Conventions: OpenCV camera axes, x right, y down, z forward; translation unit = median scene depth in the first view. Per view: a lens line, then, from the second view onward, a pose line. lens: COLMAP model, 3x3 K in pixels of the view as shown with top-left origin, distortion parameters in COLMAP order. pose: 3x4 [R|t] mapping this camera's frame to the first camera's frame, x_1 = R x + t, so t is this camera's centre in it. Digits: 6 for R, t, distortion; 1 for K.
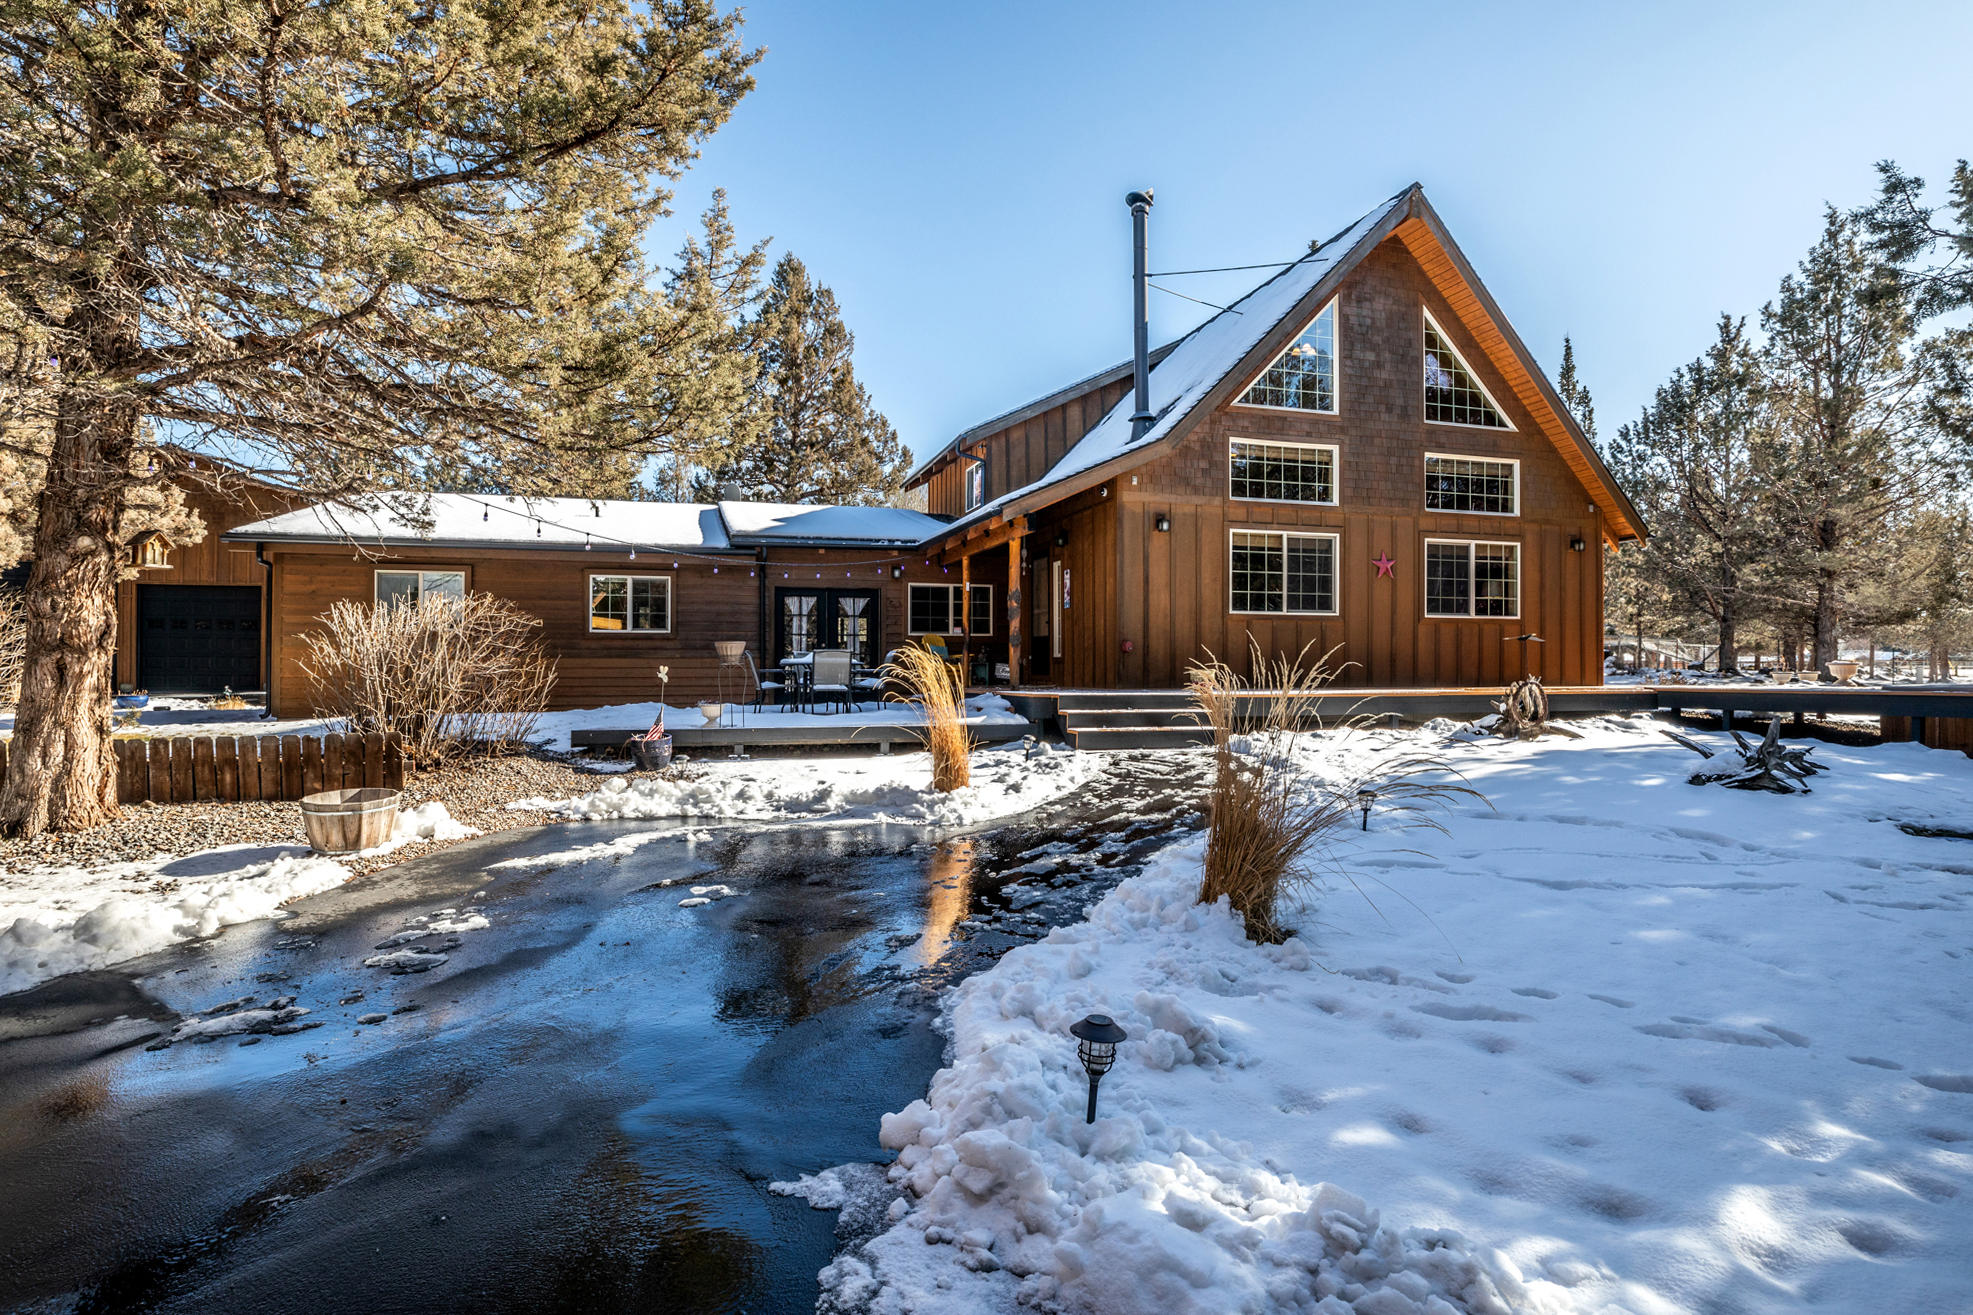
lens RADIAL K [[1020.5, 0, 988.3], [0, 1020.5, 690.0], [0, 0, 1]] dist [0.000754, -0.000001]
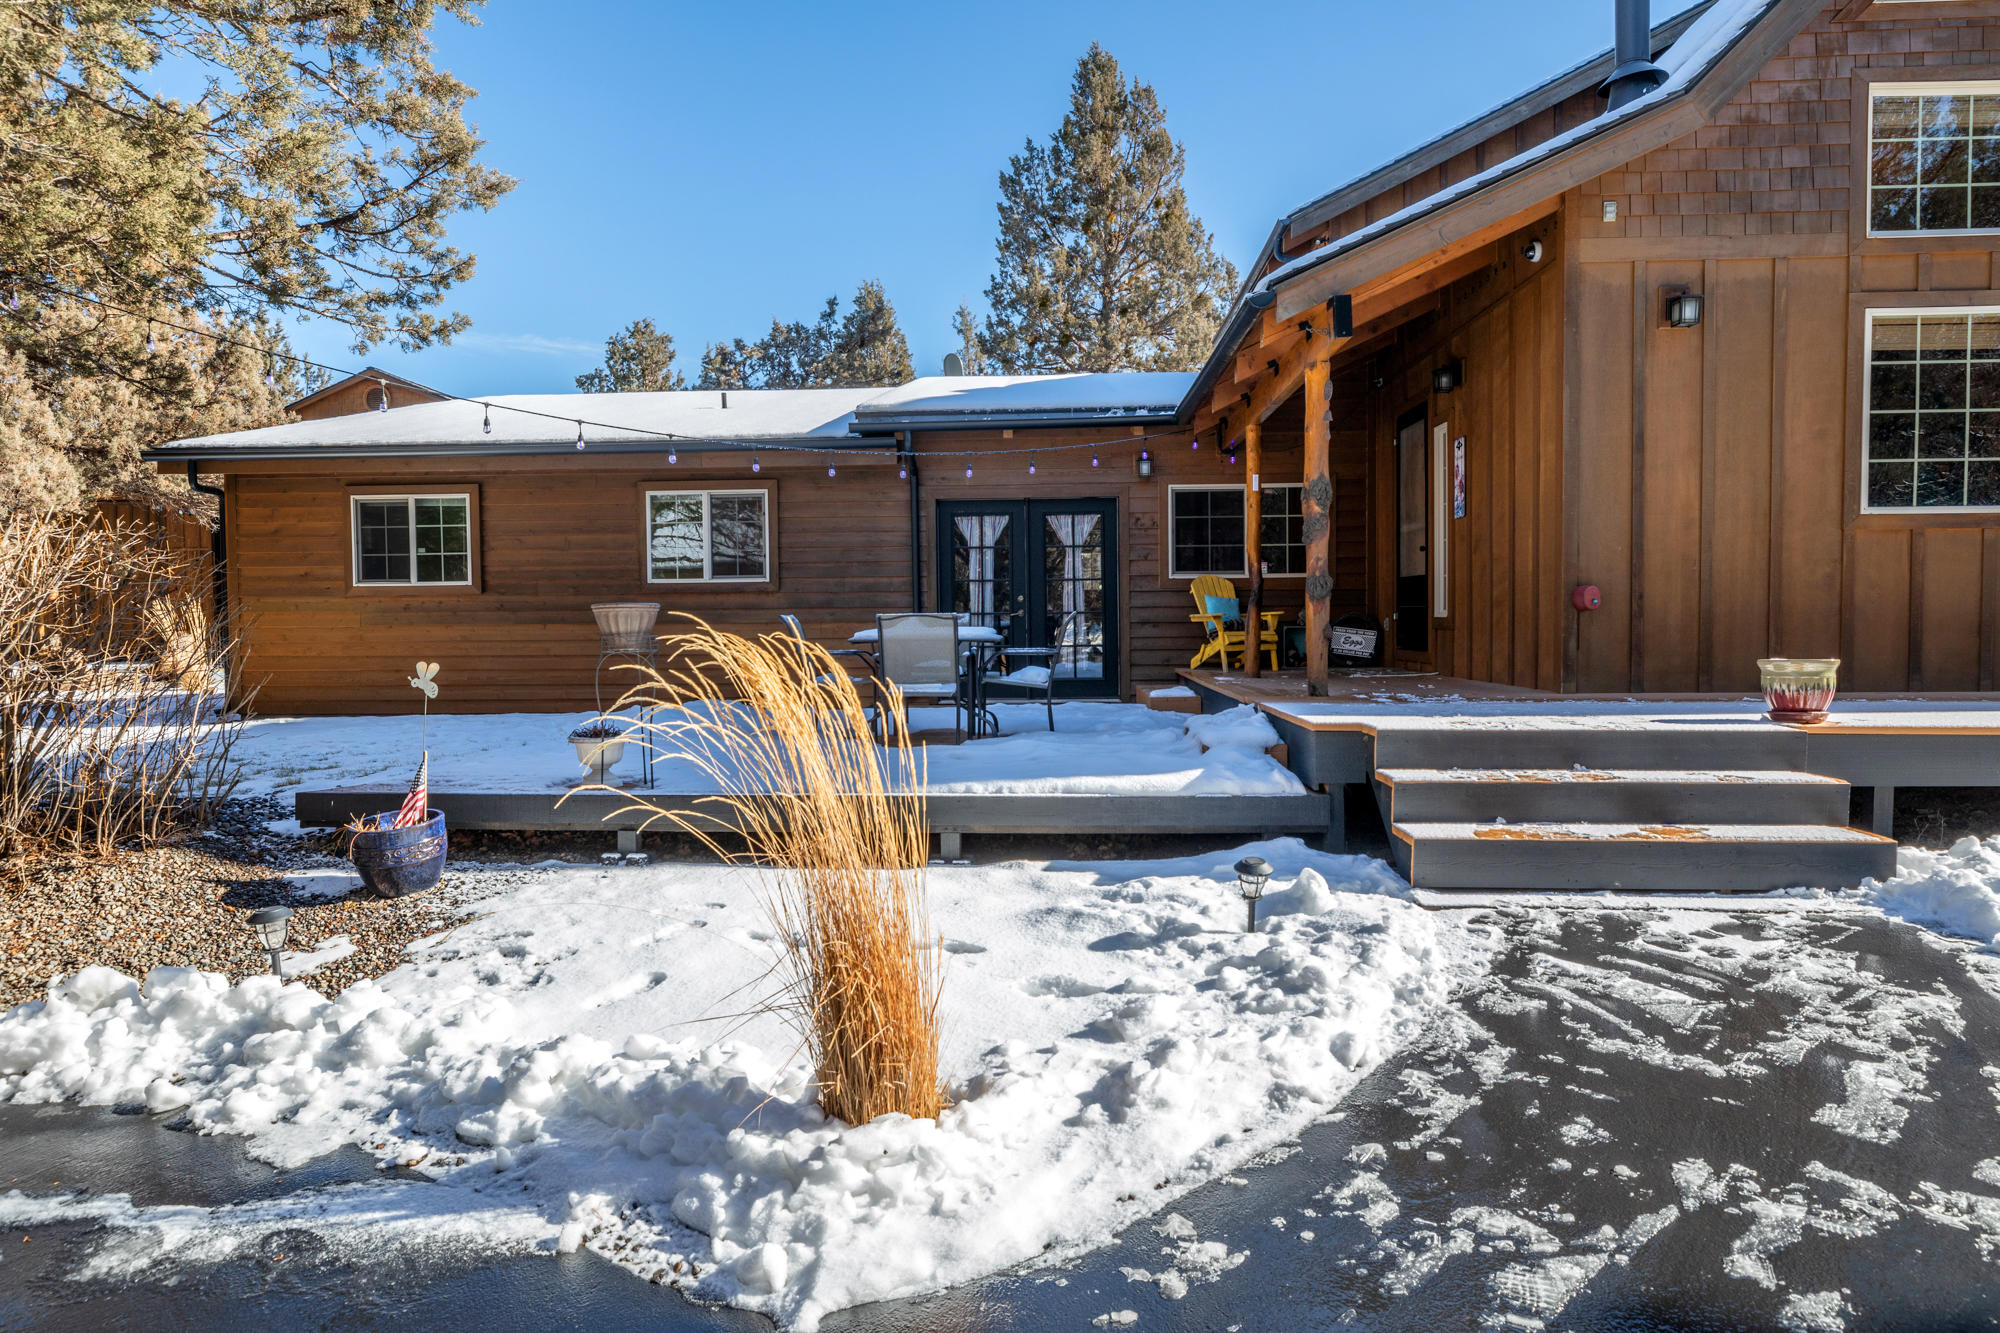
lens RADIAL K [[1207.1, 0, 1000.0], [0, 1207.1, 666.5], [0, 0, 1]] dist [-0.000028, 0.002830]
pose [[0.942290, 0.007010, -0.334726, 0.070270], [-0.000065, 0.999785, 0.020756, -0.023007], [0.334799, -0.019536, 0.942087, 0.414934]]
